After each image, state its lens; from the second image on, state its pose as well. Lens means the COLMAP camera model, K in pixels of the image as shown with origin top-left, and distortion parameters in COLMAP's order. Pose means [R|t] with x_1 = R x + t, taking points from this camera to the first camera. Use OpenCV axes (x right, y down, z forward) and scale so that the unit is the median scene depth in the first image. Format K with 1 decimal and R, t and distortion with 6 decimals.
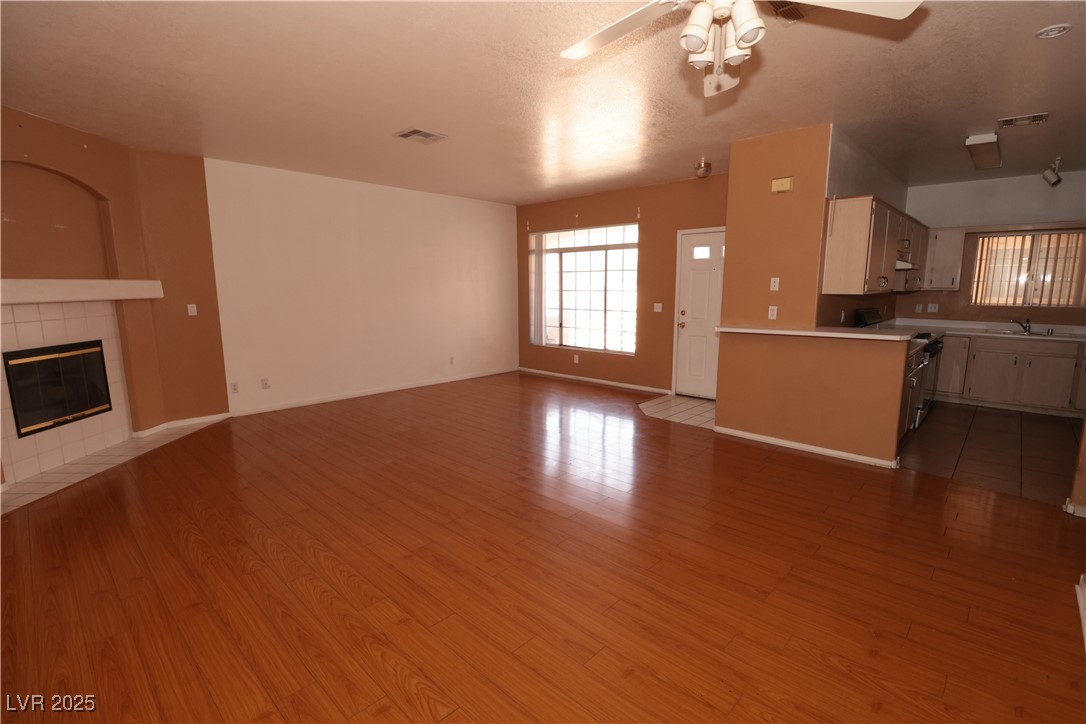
lens RADIAL K [[499.0, 0, 566.6], [0, 499.0, 363.8], [0, 0, 1]] dist [-0.014166, -0.001466]
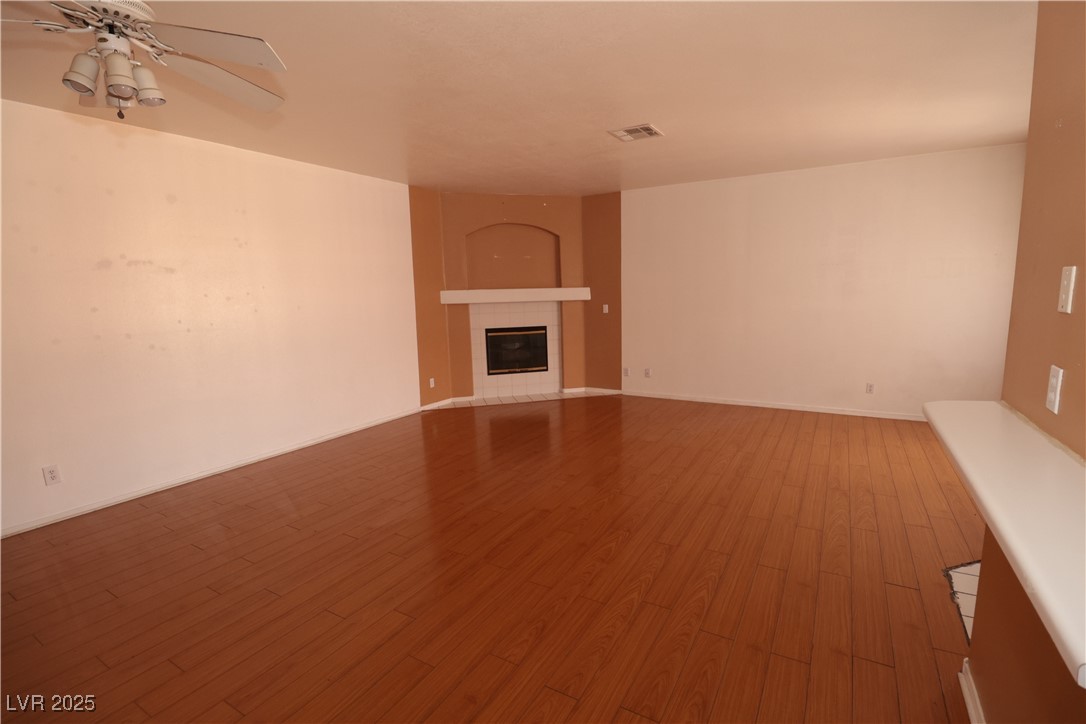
lens RADIAL K [[499.0, 0, 566.6], [0, 499.0, 363.8], [0, 0, 1]] dist [-0.014166, -0.001466]
pose [[0.237428, 0.138501, -0.961481, 0.566273], [-0.128933, 0.985520, 0.110125, -0.102150], [0.962811, 0.097820, 0.251848, 0.596922]]
